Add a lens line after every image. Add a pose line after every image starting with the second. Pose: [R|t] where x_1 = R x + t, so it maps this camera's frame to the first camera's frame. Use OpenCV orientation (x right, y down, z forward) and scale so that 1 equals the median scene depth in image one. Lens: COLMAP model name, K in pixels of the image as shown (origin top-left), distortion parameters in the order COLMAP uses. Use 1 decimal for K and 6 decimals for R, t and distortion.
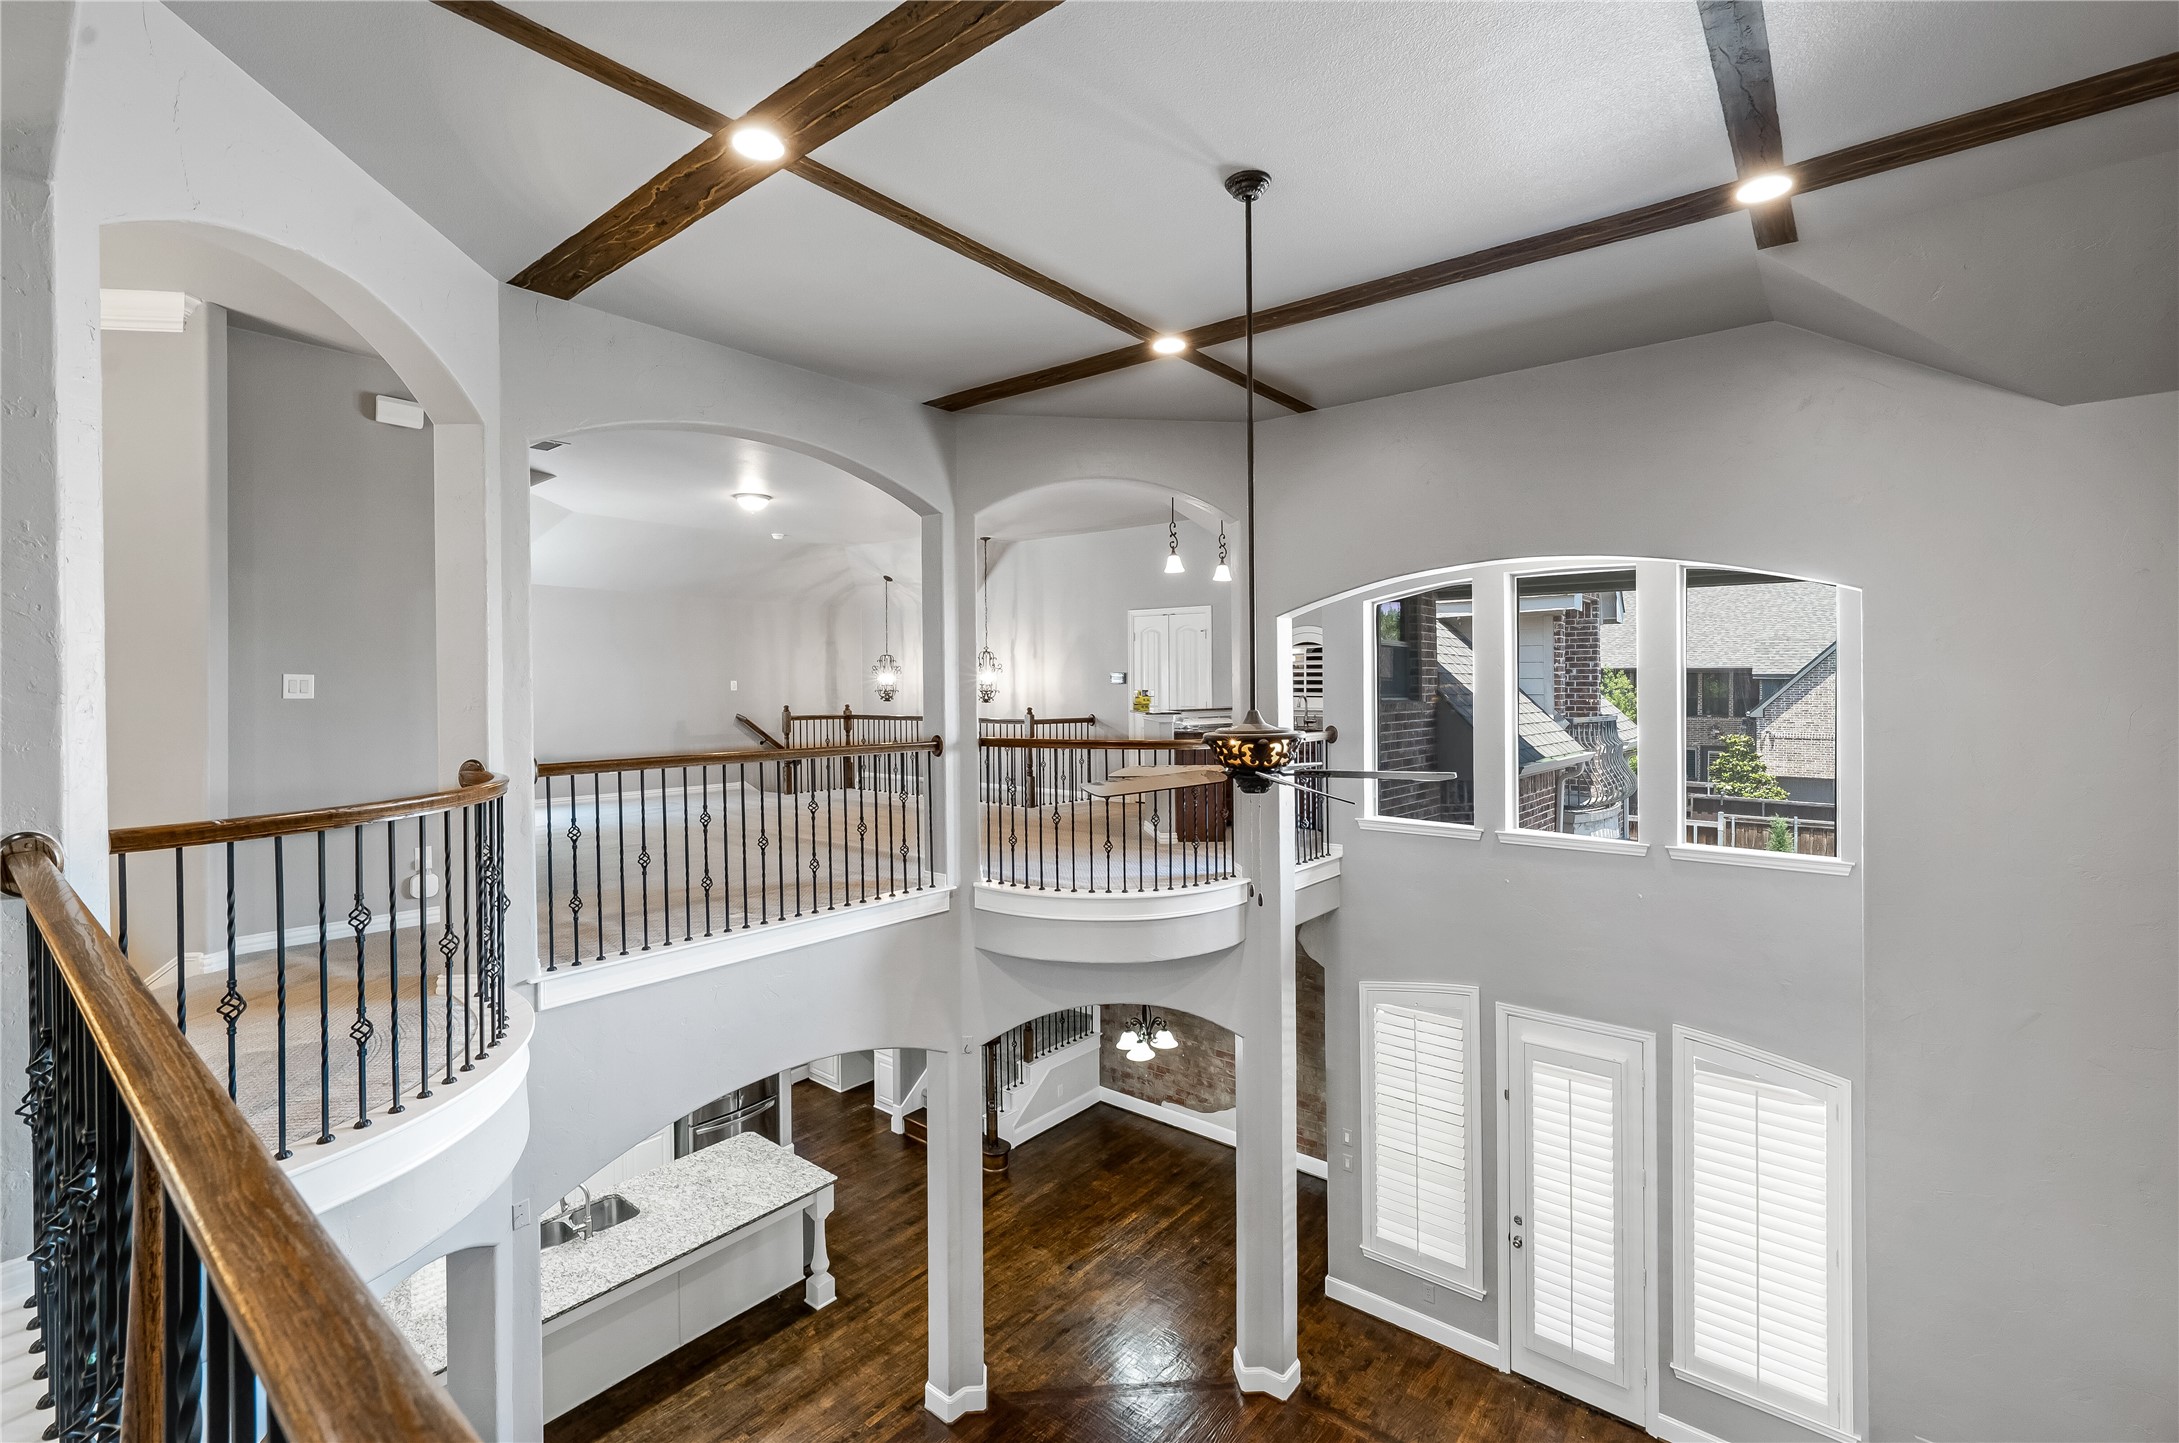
lens RADIAL K [[961.6, 0, 1078.3], [0, 961.6, 698.1], [0, 0, 1]] dist [-0.001357, -0.000160]
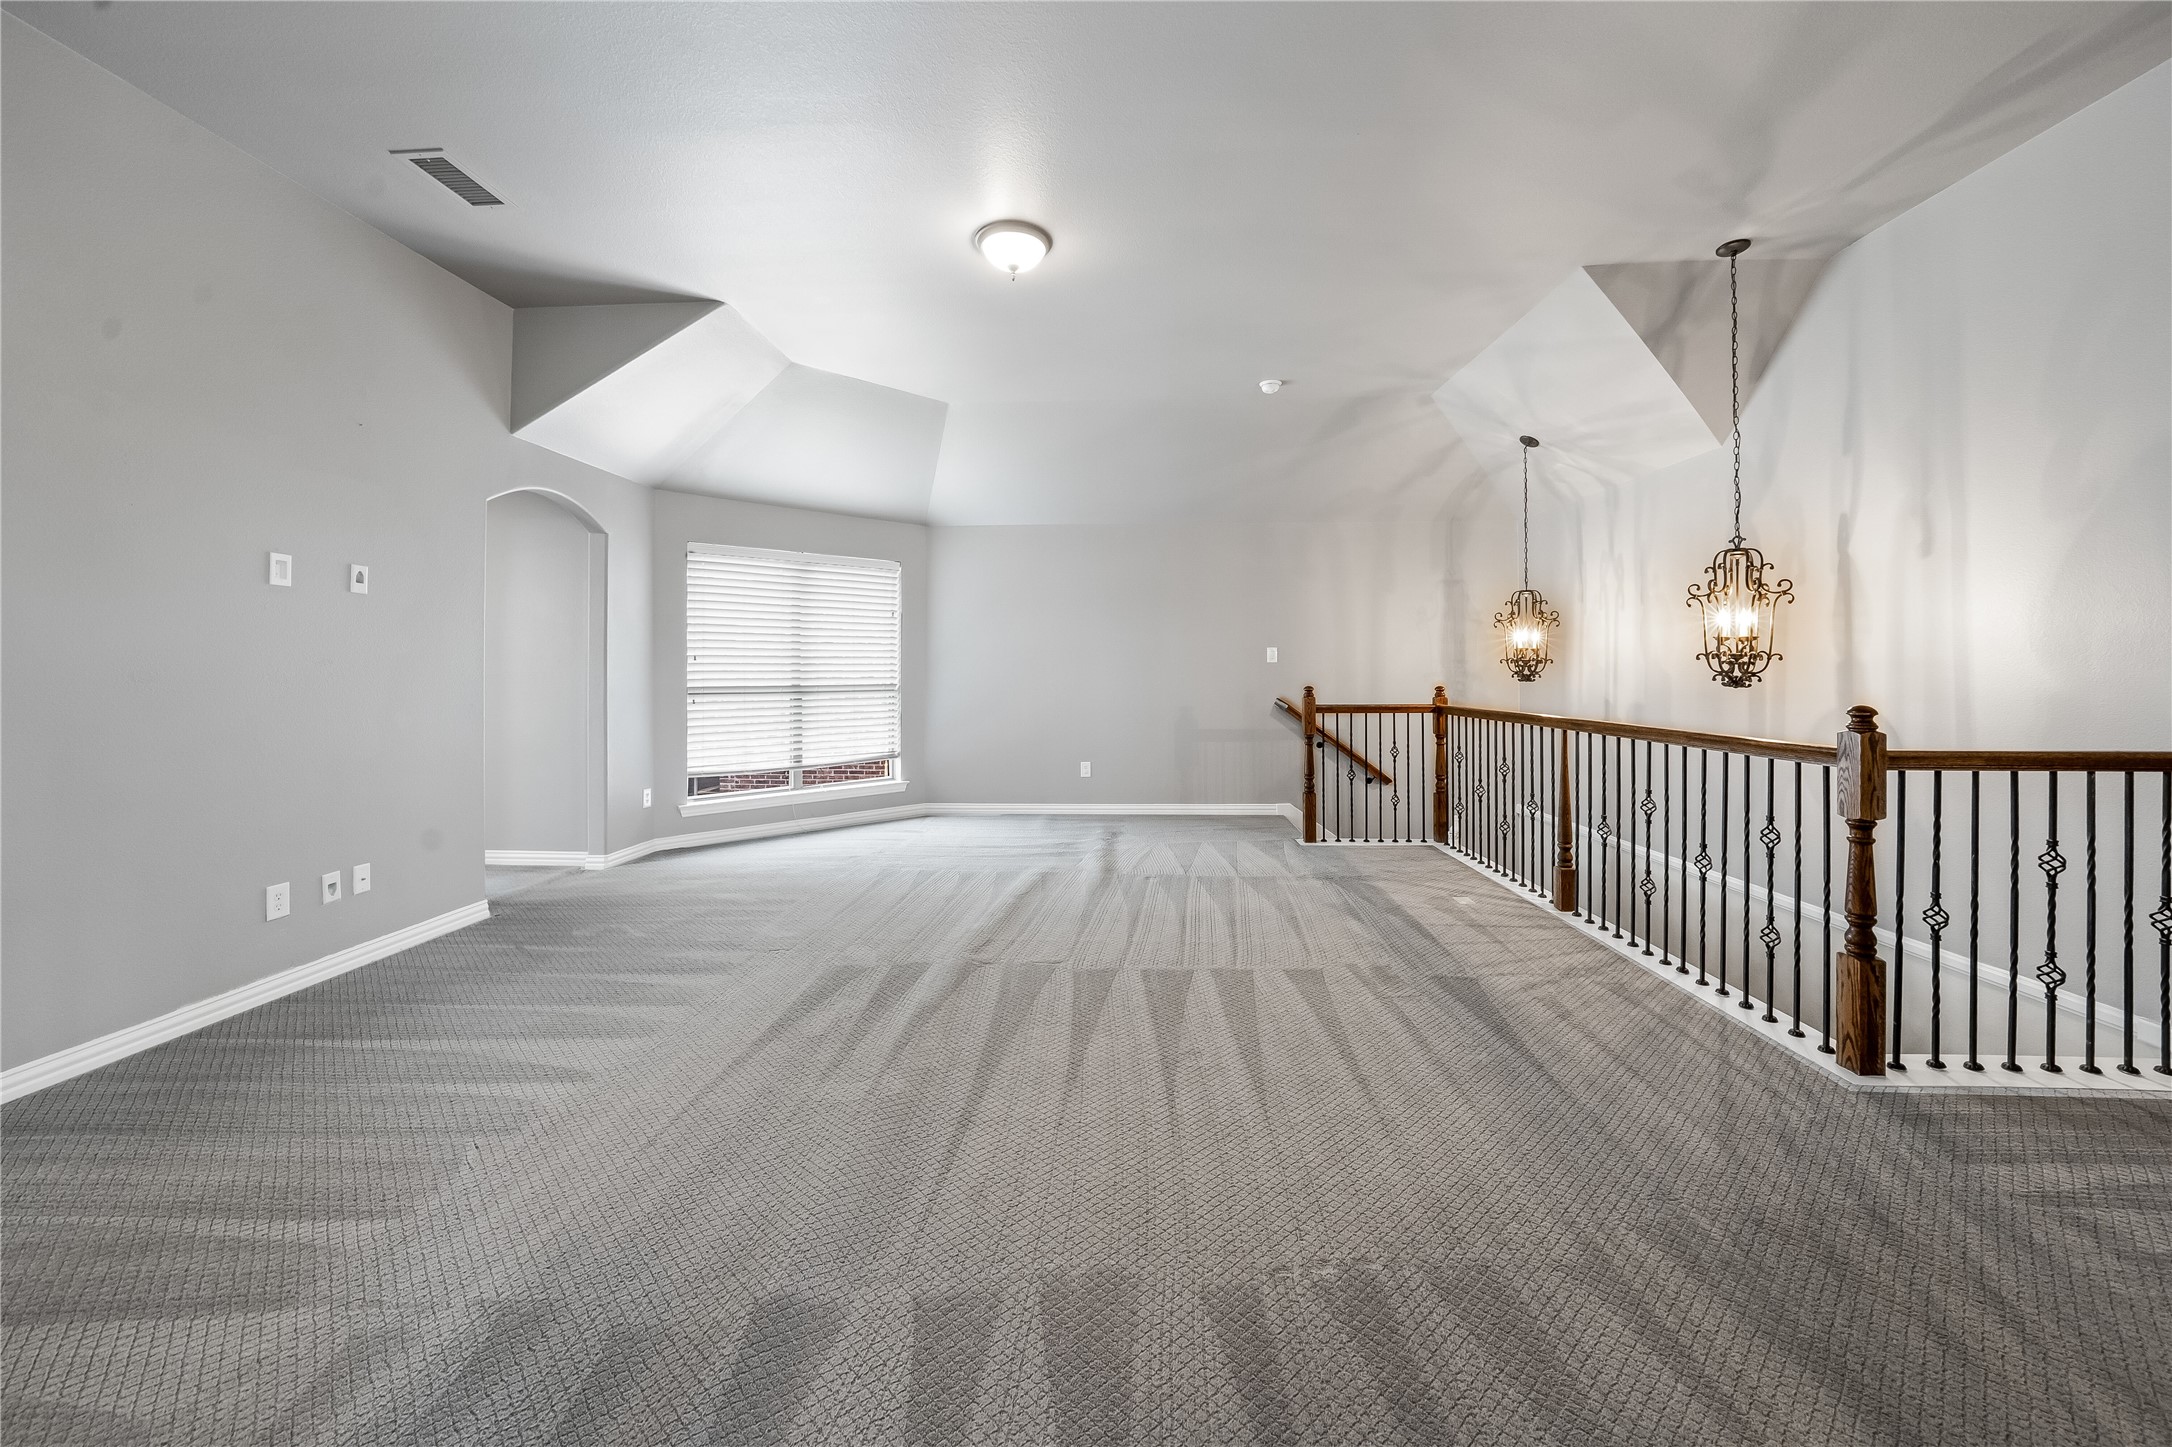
lens RADIAL K [[816.0, 0, 1079.9], [0, 816.0, 674.2], [0, 0, 1]] dist [-0.001083, -0.000046]
pose [[0.613833, 0.003531, -0.789428, -0.002317], [-0.007182, 0.999974, -0.001111, 0.001685], [0.789403, 0.006352, 0.613843, 0.564281]]
